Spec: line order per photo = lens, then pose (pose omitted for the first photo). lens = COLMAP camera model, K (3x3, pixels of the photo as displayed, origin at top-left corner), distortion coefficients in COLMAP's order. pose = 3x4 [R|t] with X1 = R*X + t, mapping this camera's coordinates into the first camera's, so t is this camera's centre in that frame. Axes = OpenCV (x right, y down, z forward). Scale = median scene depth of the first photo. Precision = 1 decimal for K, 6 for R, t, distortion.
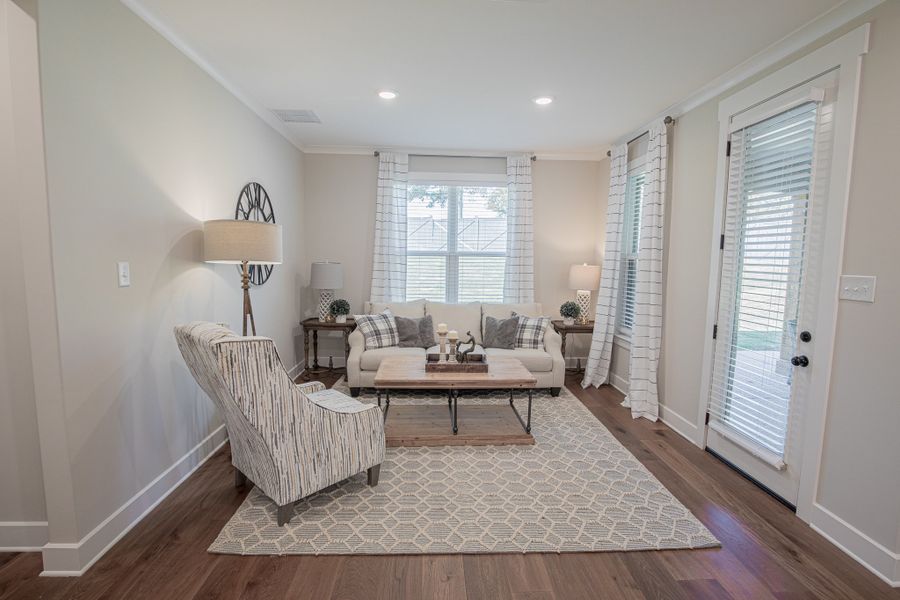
lens RADIAL K [[416.4, 0, 451.1], [0, 416.4, 298.3], [0, 0, 1]] dist [-0.035477, 0.006245]
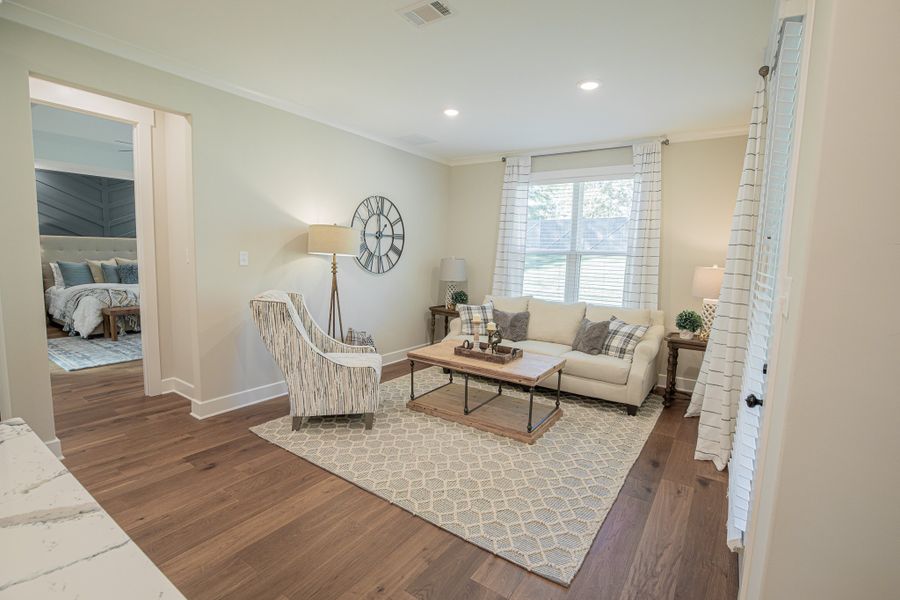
lens RADIAL K [[416.4, 0, 452.5], [0, 416.4, 299.2], [0, 0, 1]] dist [-0.035477, 0.006245]
pose [[0.794955, 0.073242, -0.602231, 0.462016], [-0.075809, 0.996898, 0.021172, 0.003808], [0.601913, 0.028824, 0.798041, 0.073961]]
